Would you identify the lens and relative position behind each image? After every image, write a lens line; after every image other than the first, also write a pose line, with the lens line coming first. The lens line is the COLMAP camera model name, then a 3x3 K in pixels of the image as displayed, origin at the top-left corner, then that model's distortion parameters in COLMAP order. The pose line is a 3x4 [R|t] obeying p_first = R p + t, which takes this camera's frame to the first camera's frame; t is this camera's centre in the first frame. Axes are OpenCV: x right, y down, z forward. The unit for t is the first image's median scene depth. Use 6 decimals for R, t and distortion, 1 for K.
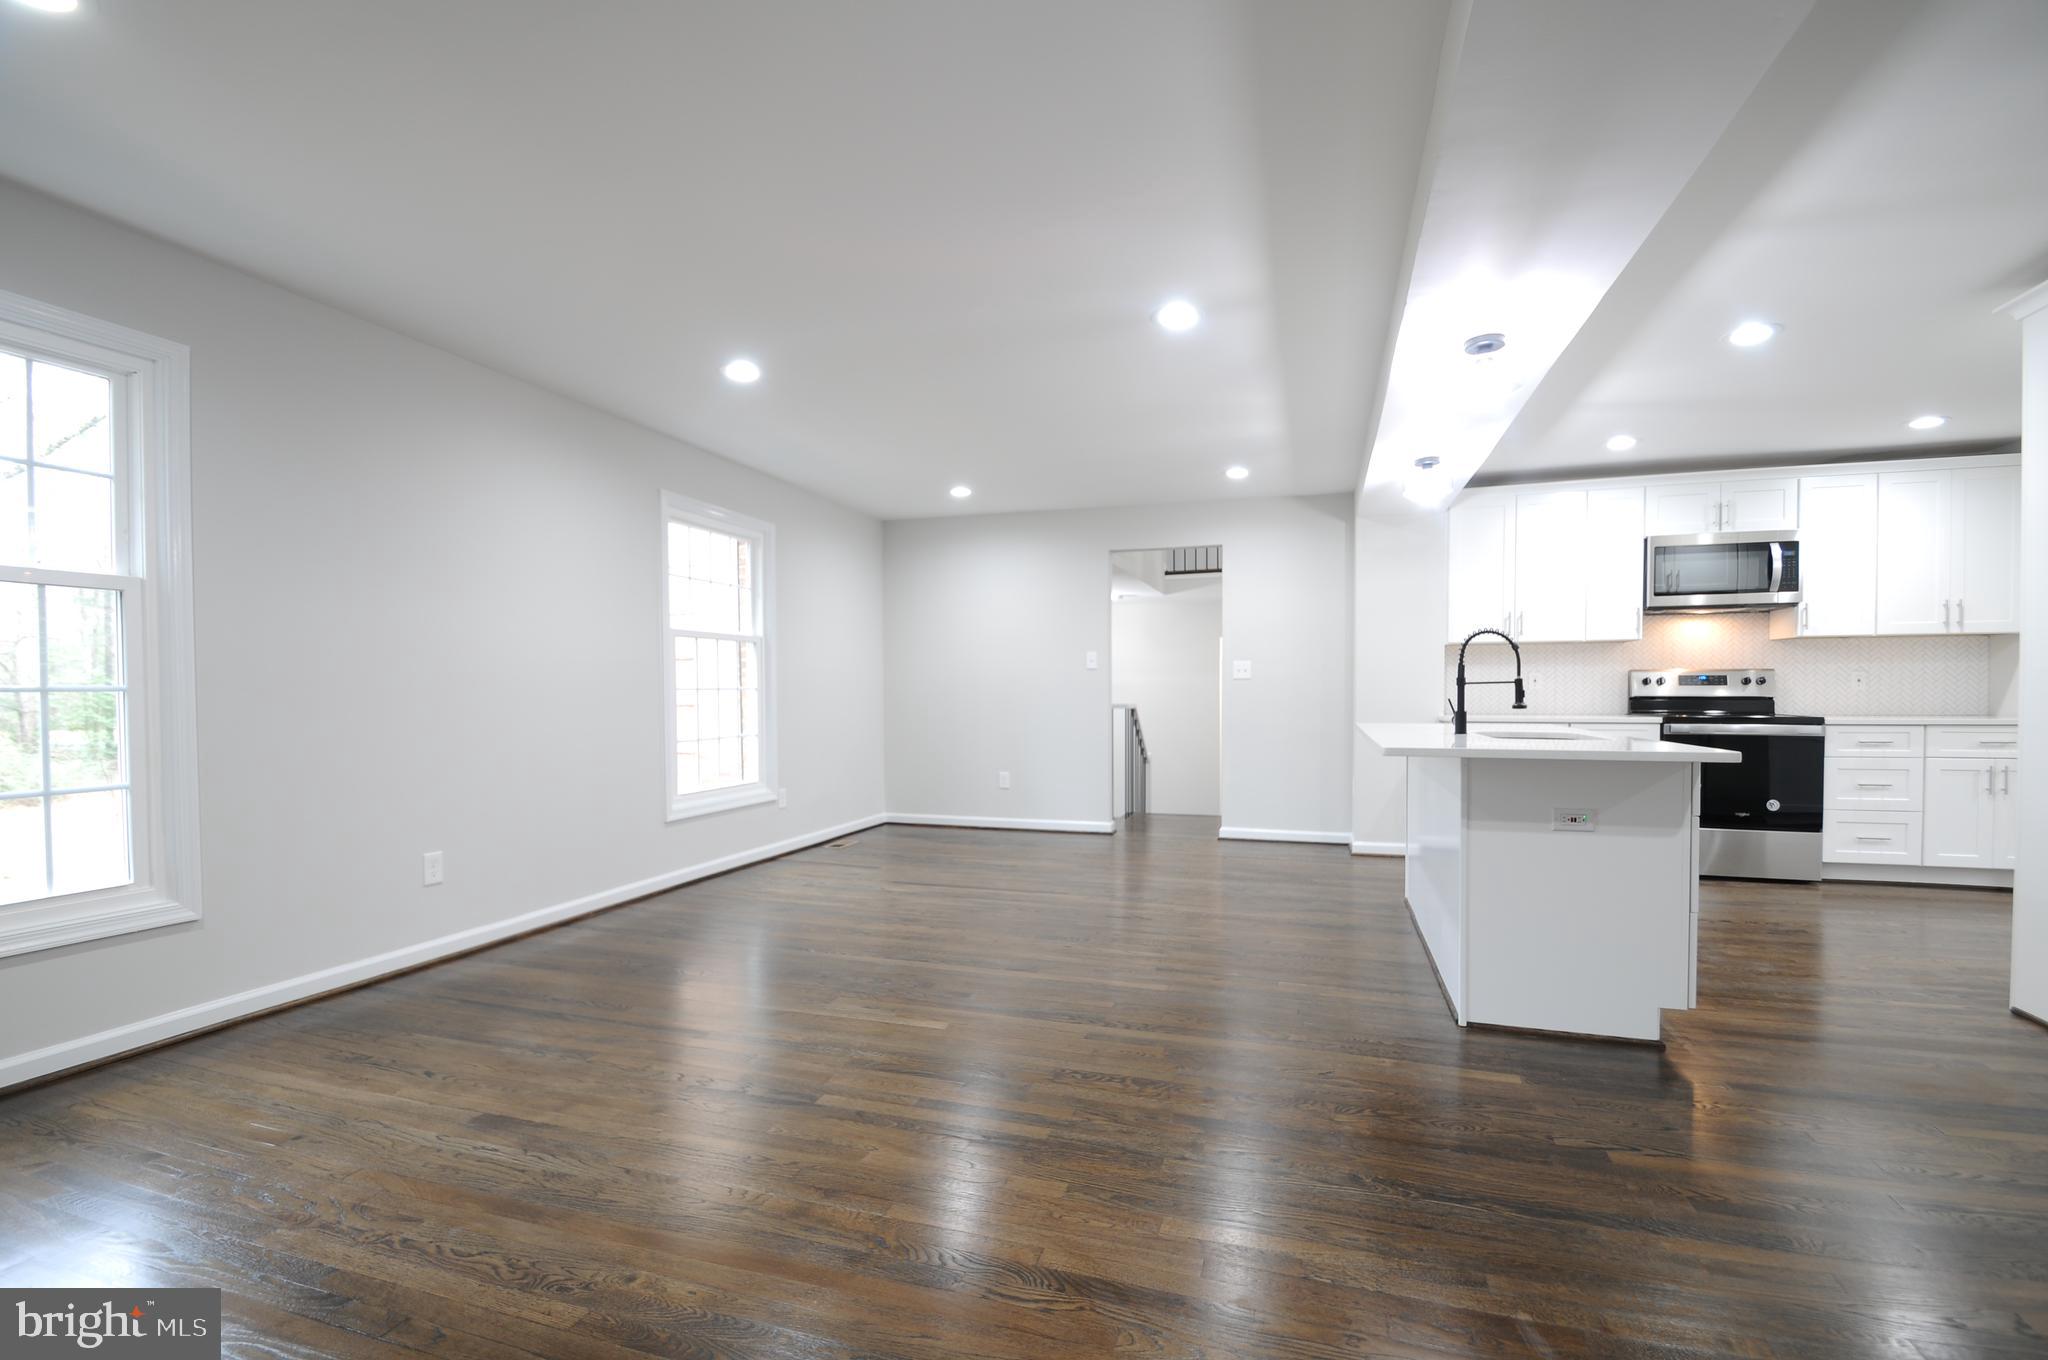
lens RADIAL K [[900.7, 0, 1033.1], [0, 900.7, 707.2], [0, 0, 1]] dist [-0.000381, -0.000974]
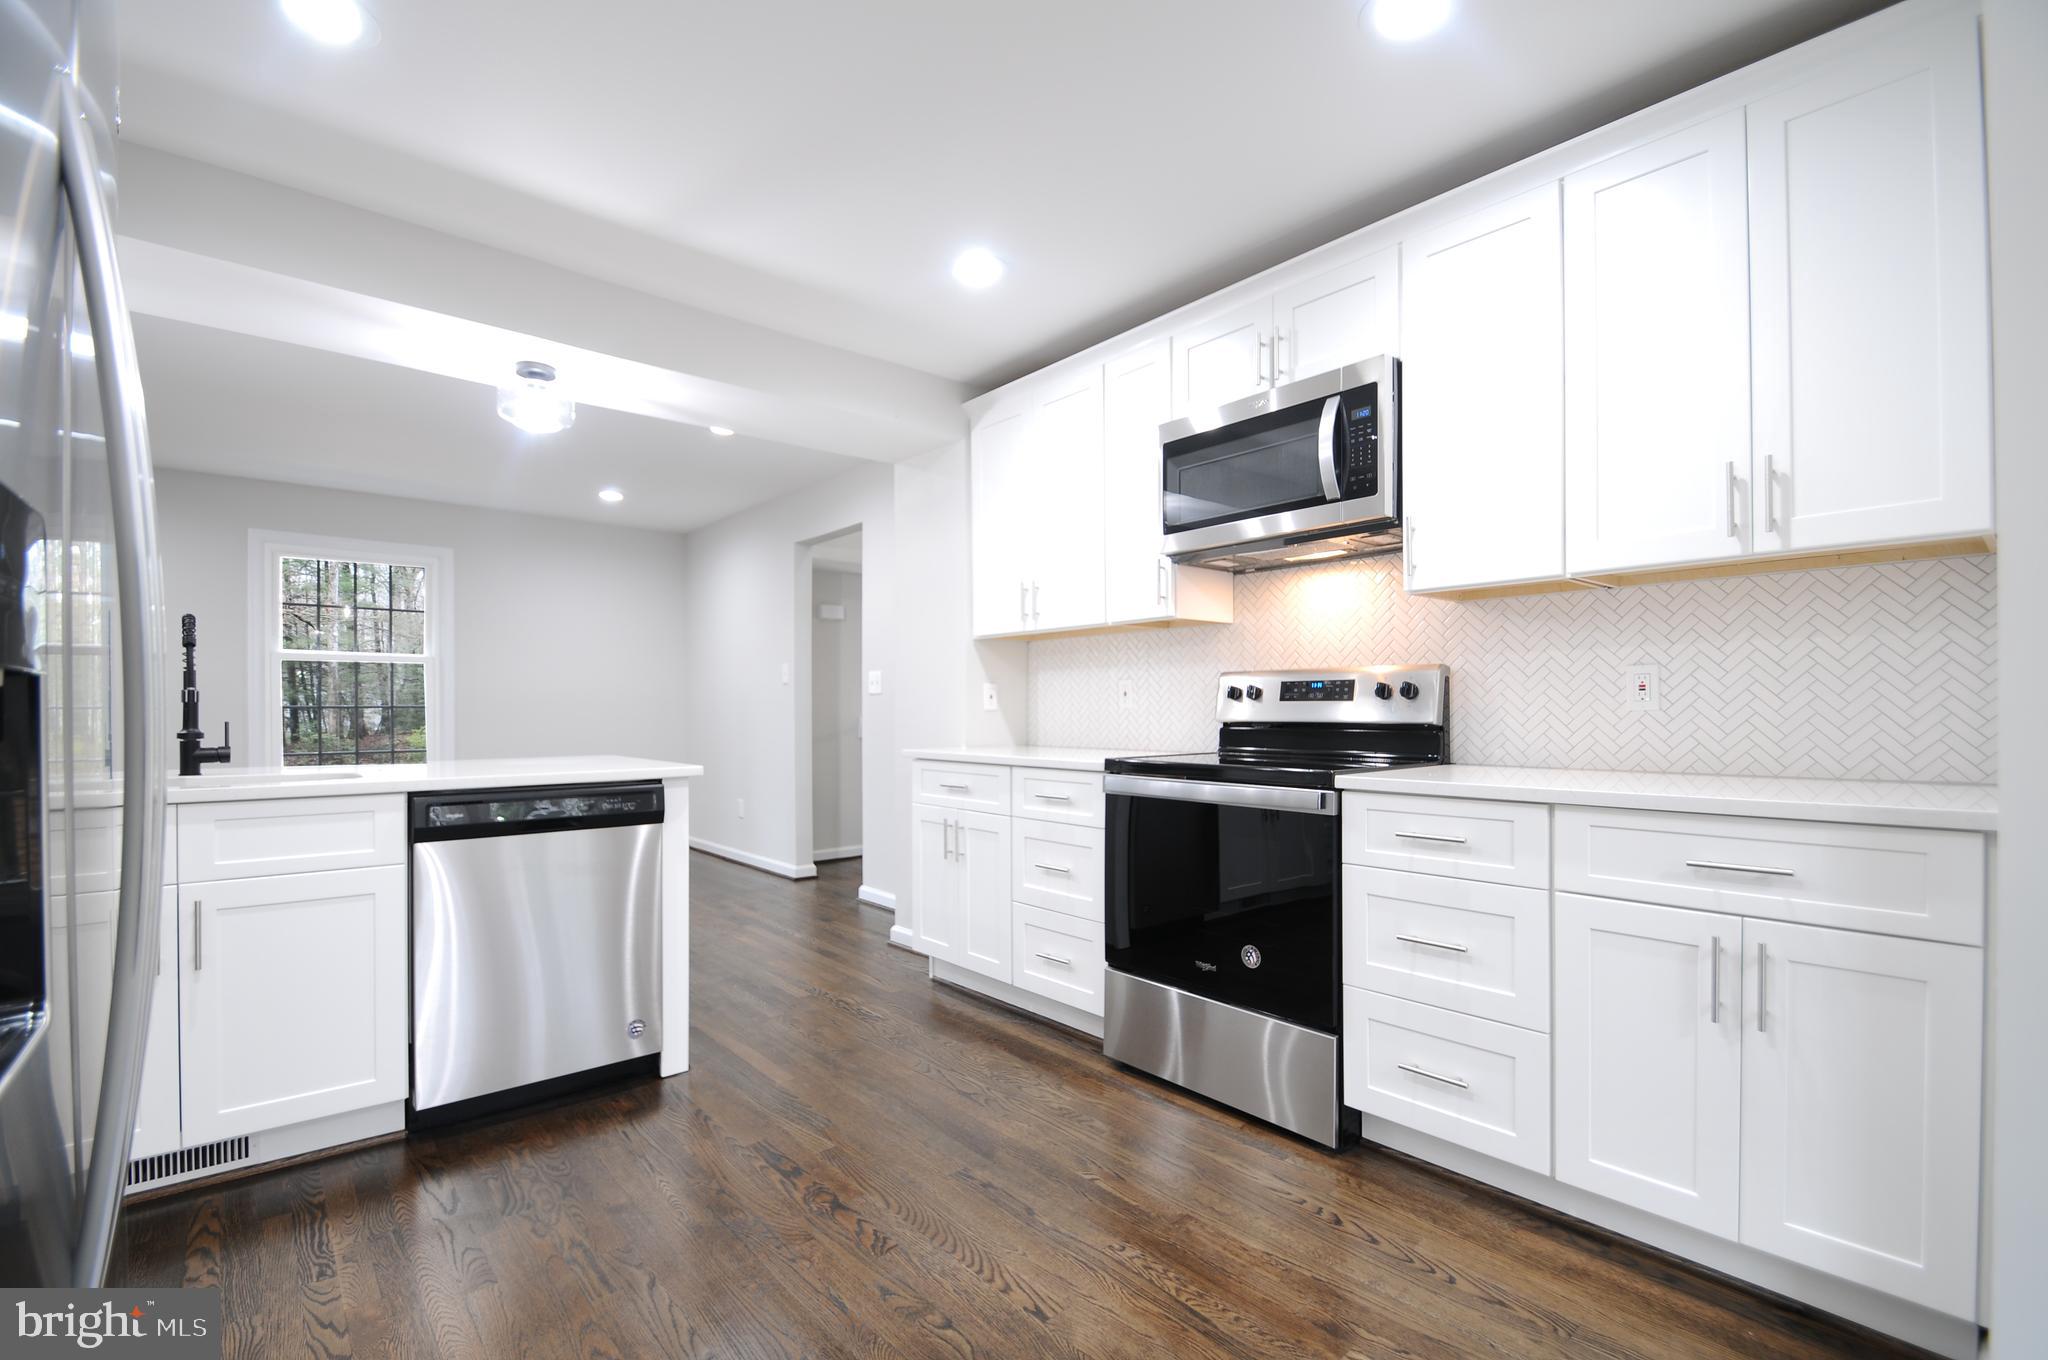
lens RADIAL K [[900.7, 0, 1033.1], [0, 900.7, 707.2], [0, 0, 1]] dist [-0.000381, -0.000974]
pose [[0.852709, 0.000683, -0.522387, 0.918730], [-0.011153, 0.999795, -0.016899, -0.010936], [0.522268, 0.020236, 0.852541, 0.516782]]
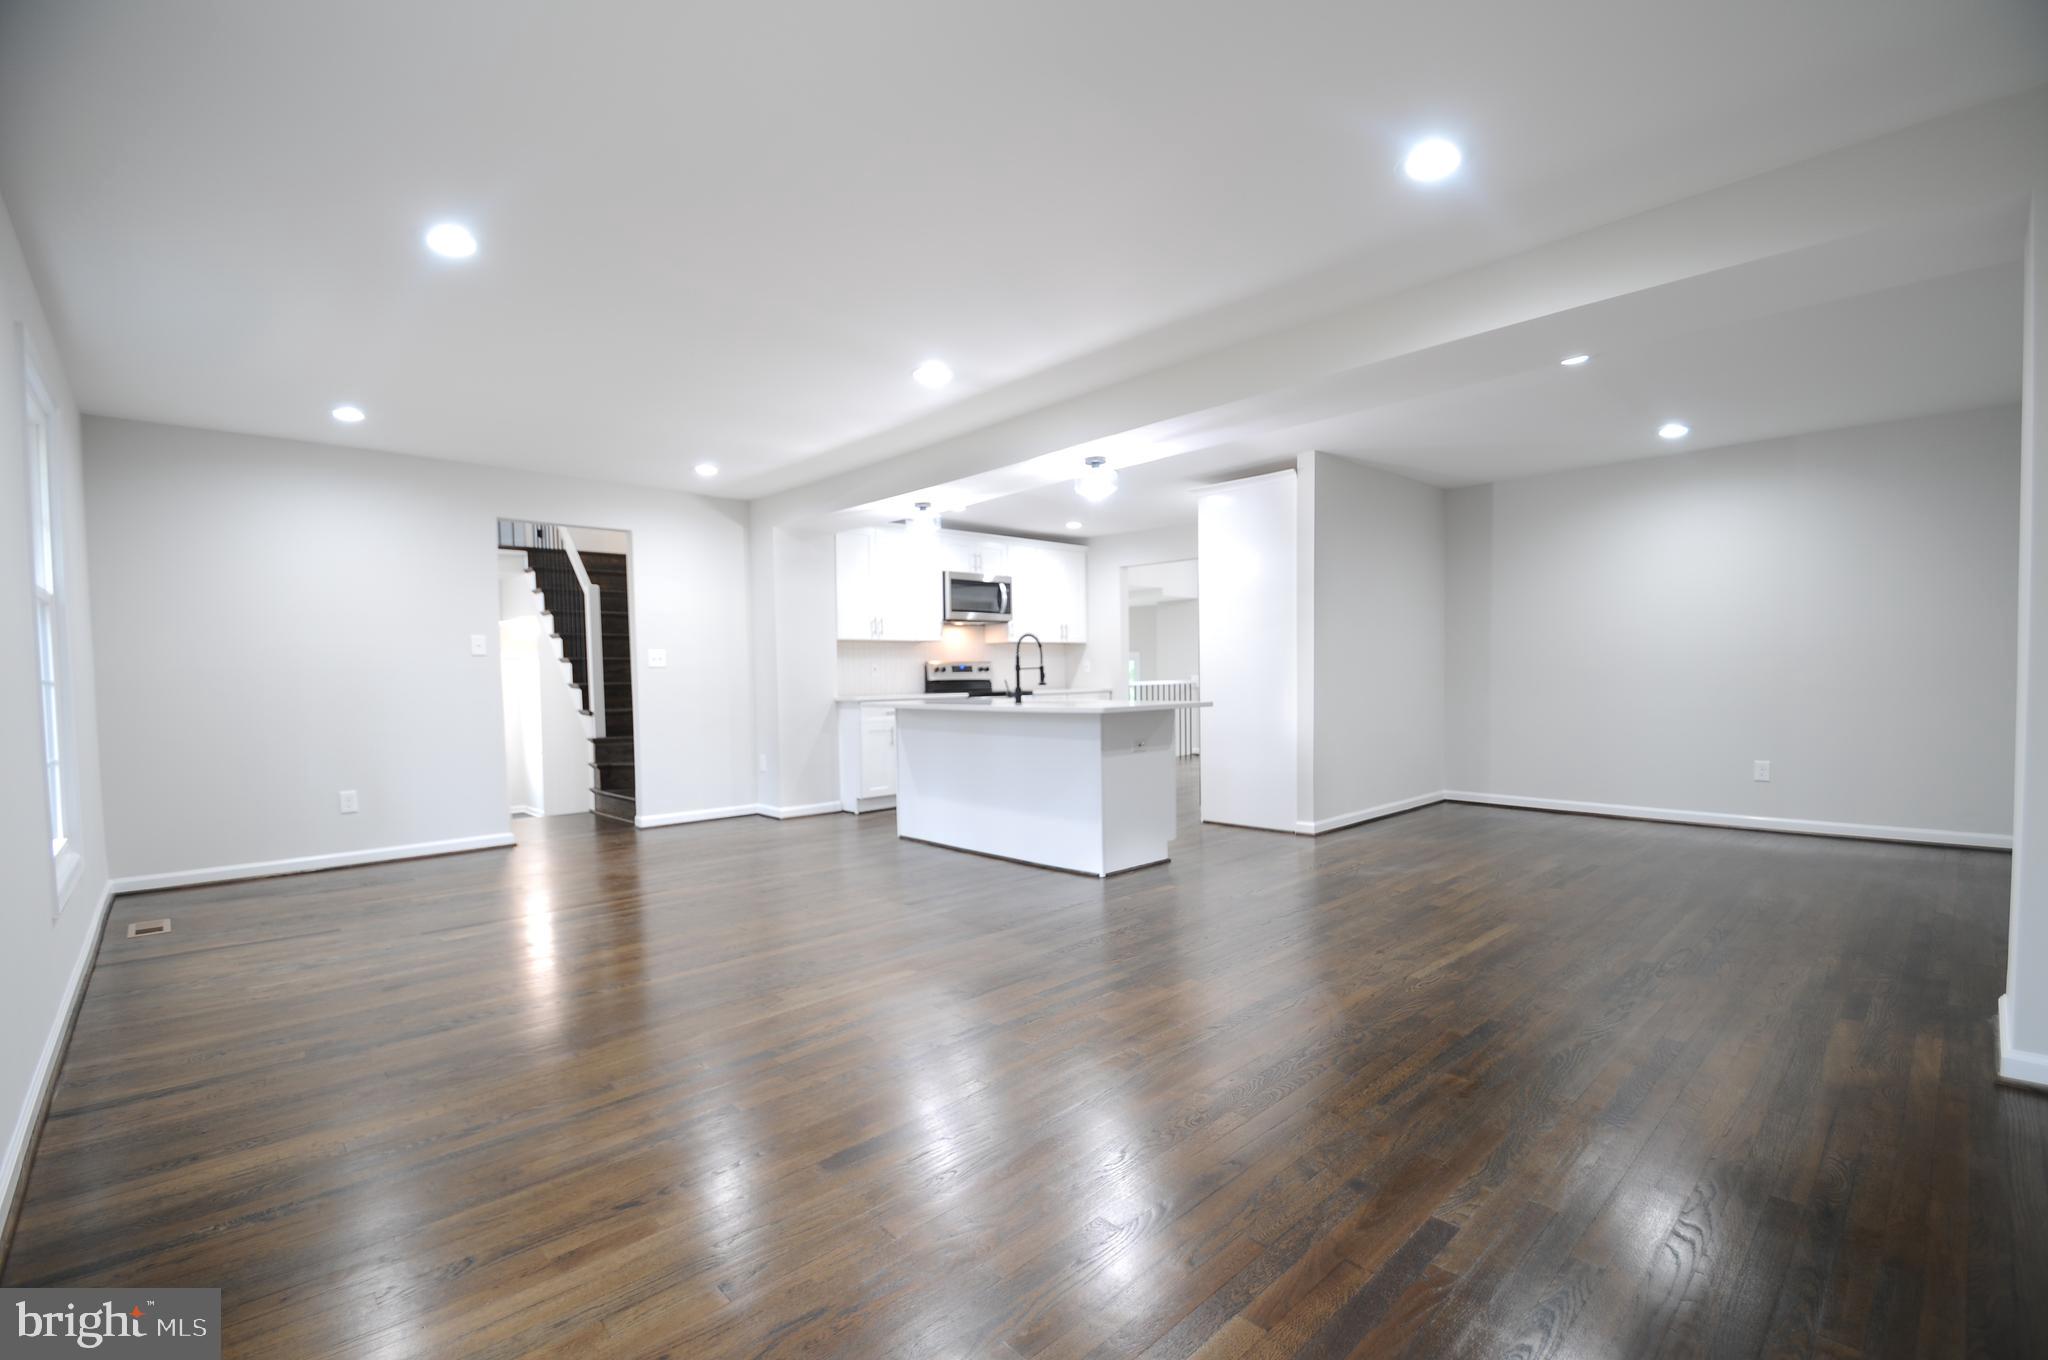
lens RADIAL K [[900.7, 0, 1033.1], [0, 900.7, 707.2], [0, 0, 1]] dist [-0.000381, -0.000974]
pose [[0.483281, -0.035504, 0.874745, -0.549059], [0.028761, 0.999282, 0.024668, 0.000357], [-0.874993, 0.013237, 0.483955, 0.176560]]
